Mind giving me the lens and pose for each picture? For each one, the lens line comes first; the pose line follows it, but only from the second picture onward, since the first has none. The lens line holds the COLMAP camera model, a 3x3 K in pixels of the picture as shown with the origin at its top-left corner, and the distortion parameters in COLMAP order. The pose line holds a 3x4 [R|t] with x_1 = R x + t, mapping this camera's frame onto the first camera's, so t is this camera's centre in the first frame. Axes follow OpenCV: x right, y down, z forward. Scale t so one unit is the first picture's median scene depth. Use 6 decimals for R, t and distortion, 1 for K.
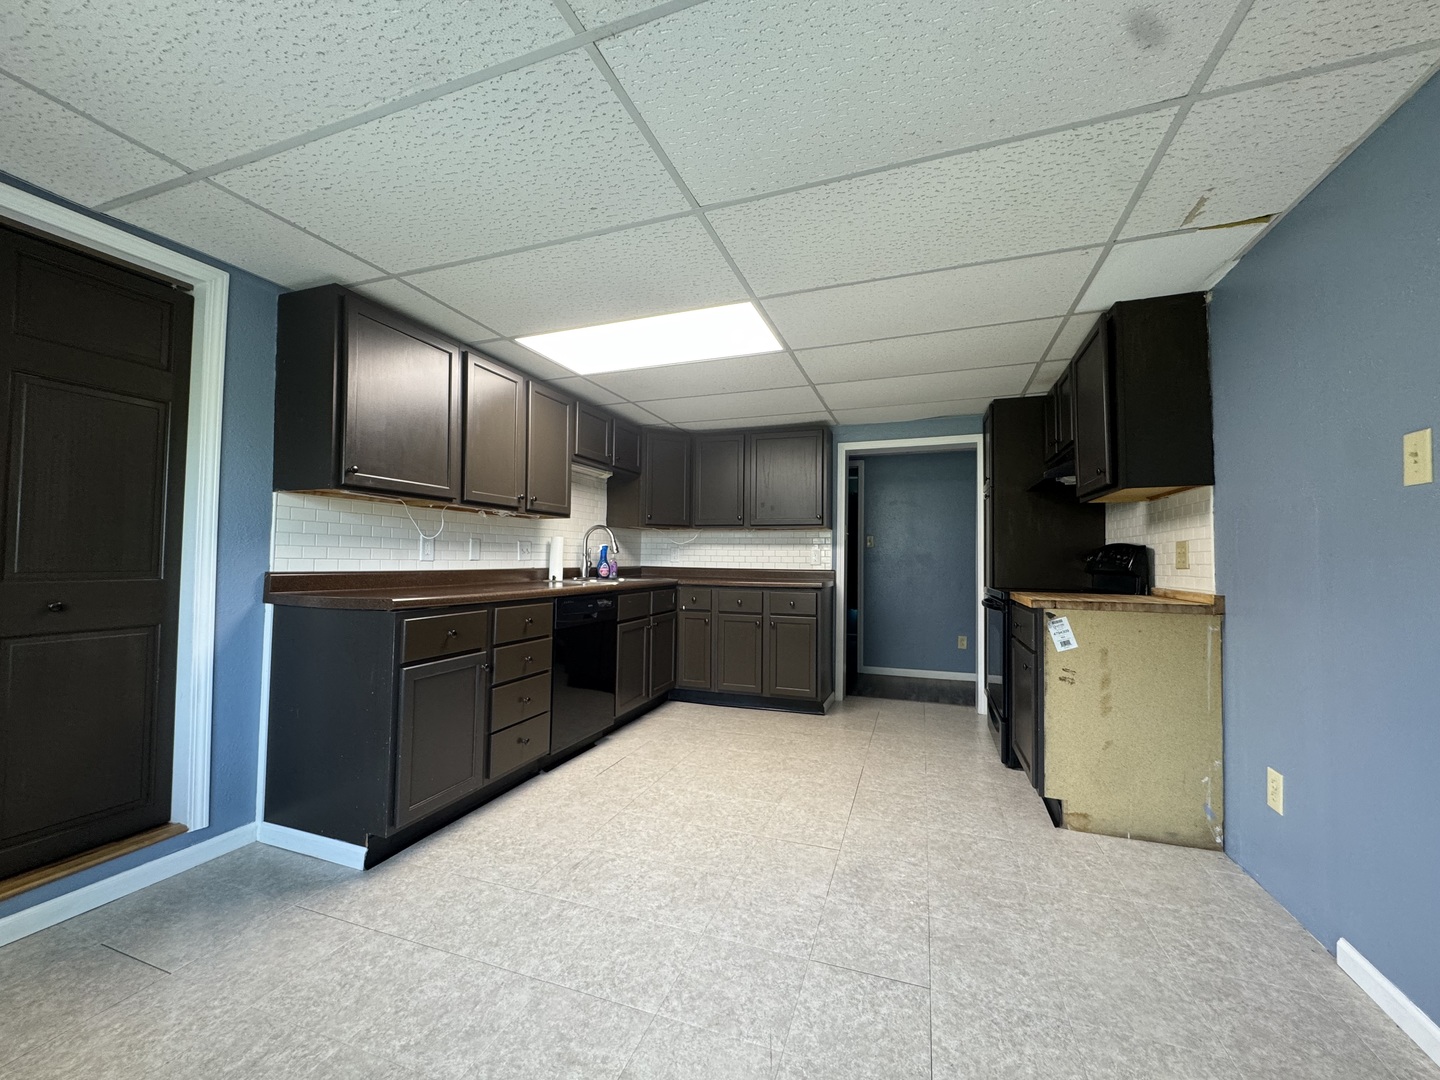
lens RADIAL K [[572.7, 0, 720.3], [0, 572.7, 540.2], [0, 0, 1]] dist [-0.001495, 0.000730]
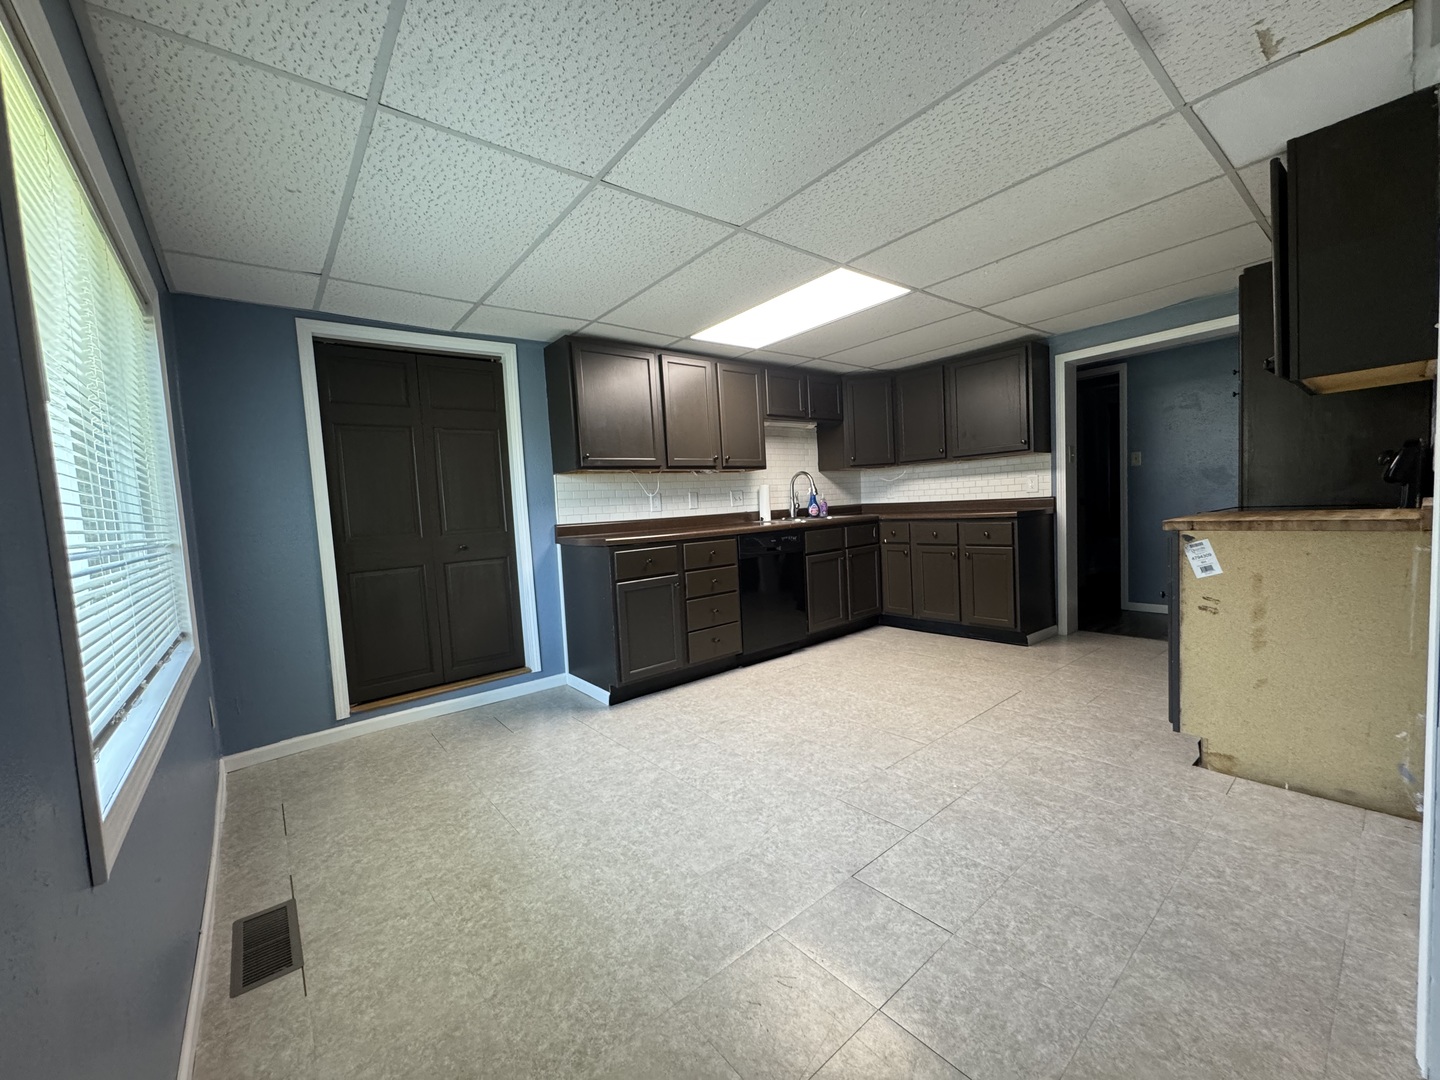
lens RADIAL K [[572.7, 0, 721.1], [0, 572.7, 540.2], [0, 0, 1]] dist [-0.001495, 0.000730]
pose [[0.854273, -0.025503, -0.519199, 0.419310], [0.081701, 0.992969, 0.085654, -0.001500], [0.513364, -0.115591, 0.850350, -0.135349]]
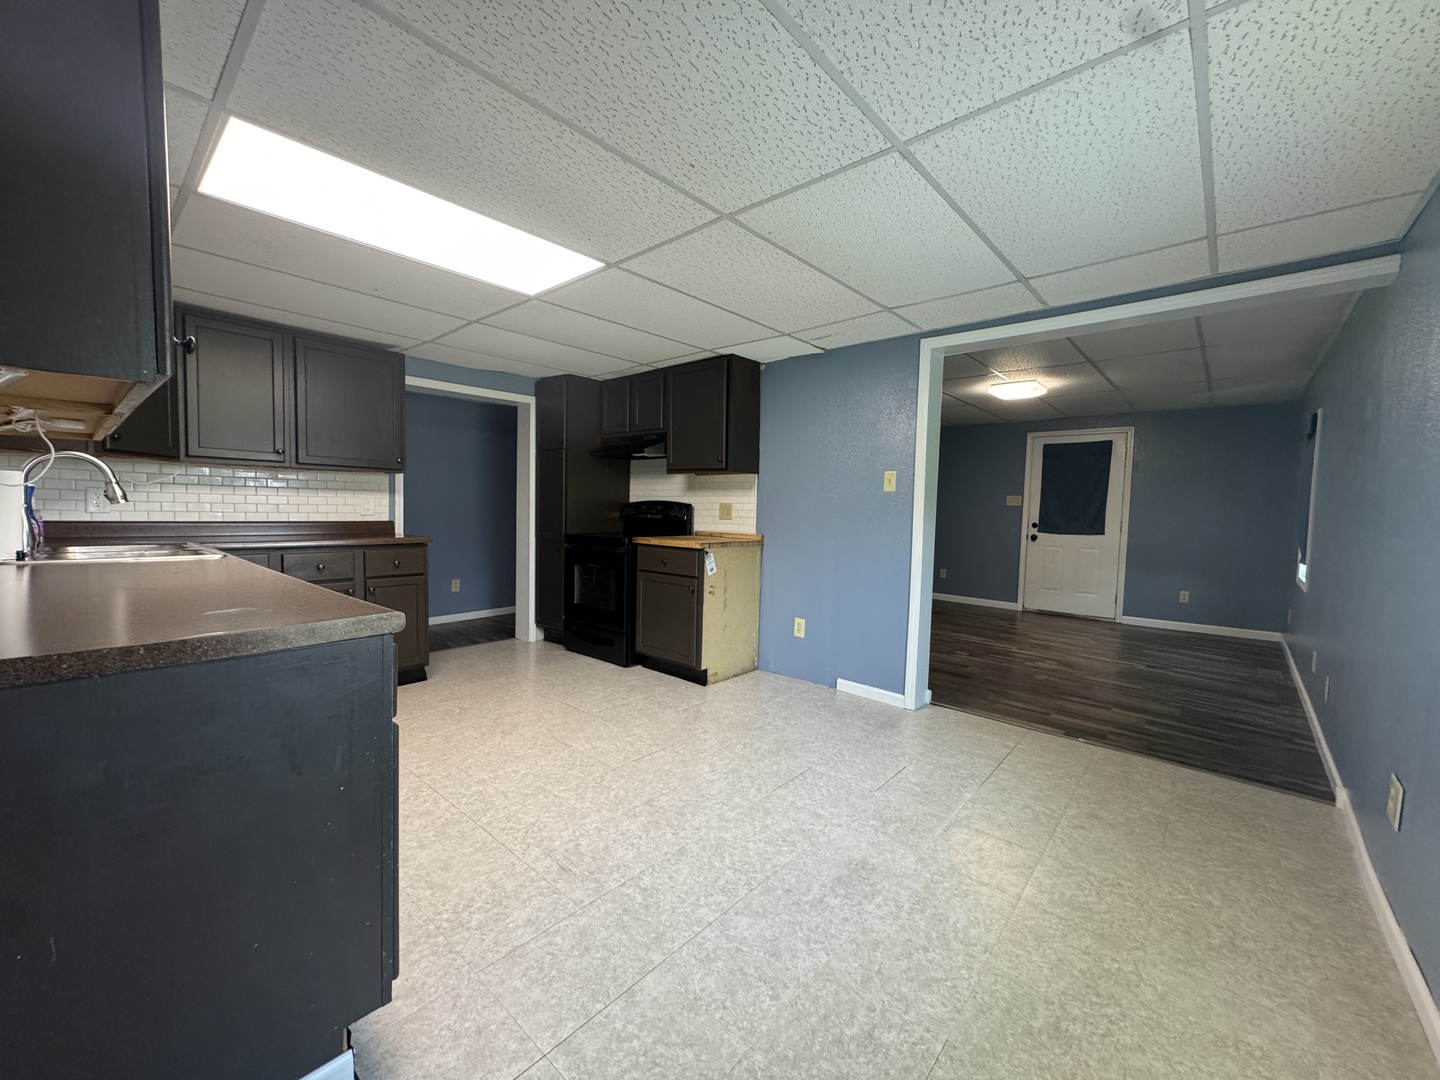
lens RADIAL K [[572.7, 0, 721.7], [0, 572.7, 539.8], [0, 0, 1]] dist [-0.001495, 0.000730]
pose [[0.370130, -0.055657, 0.927311, -0.823850], [-0.050687, 0.995507, 0.079981, -0.027235], [-0.927596, -0.076606, 0.365646, 0.409319]]
